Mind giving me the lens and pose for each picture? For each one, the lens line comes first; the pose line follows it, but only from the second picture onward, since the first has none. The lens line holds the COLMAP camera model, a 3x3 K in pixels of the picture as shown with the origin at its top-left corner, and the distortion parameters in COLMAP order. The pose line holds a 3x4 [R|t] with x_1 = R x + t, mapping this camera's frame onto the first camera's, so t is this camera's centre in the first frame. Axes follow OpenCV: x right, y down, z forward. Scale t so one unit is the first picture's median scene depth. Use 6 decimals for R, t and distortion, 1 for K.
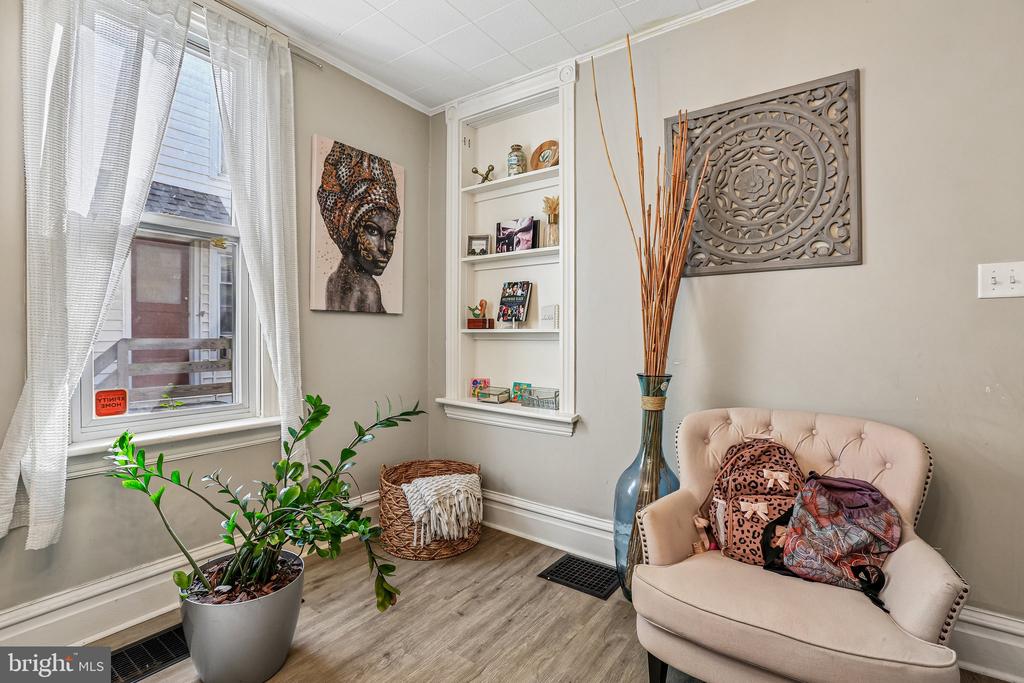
lens RADIAL K [[475.5, 0, 500.9], [0, 475.5, 339.3], [0, 0, 1]] dist [-0.060275, 0.023973]
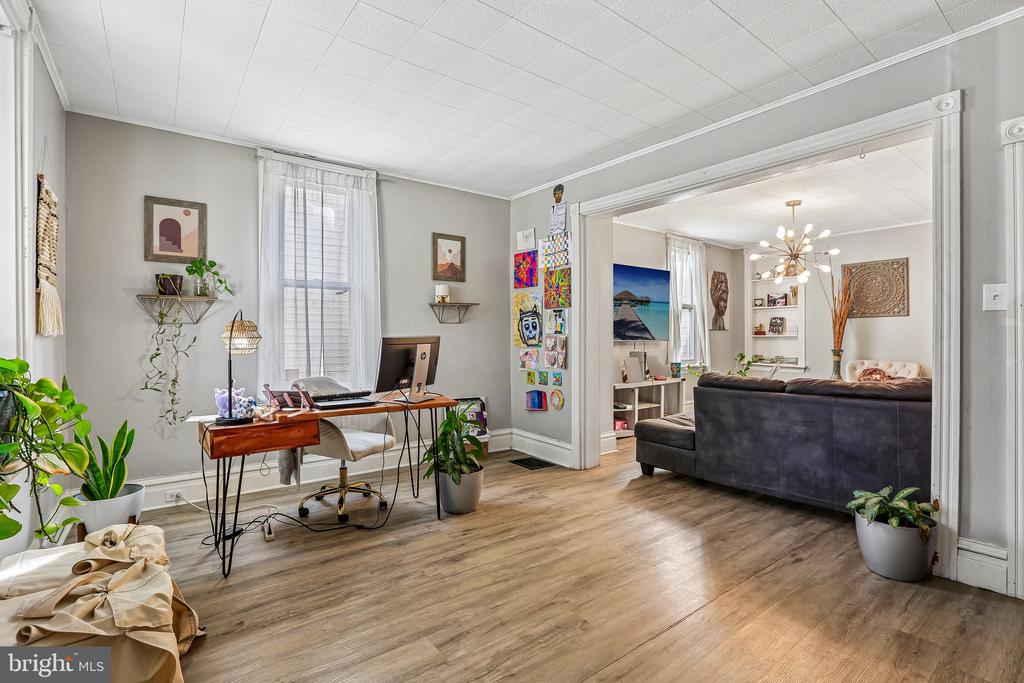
lens RADIAL K [[475.5, 0, 500.9], [0, 475.5, 339.3], [0, 0, 1]] dist [-0.060275, 0.023973]
pose [[0.954491, -0.001882, -0.298233, -0.733474], [0.000162, 0.999983, -0.005793, 0.017465], [0.298239, 0.005481, 0.954475, -2.147935]]
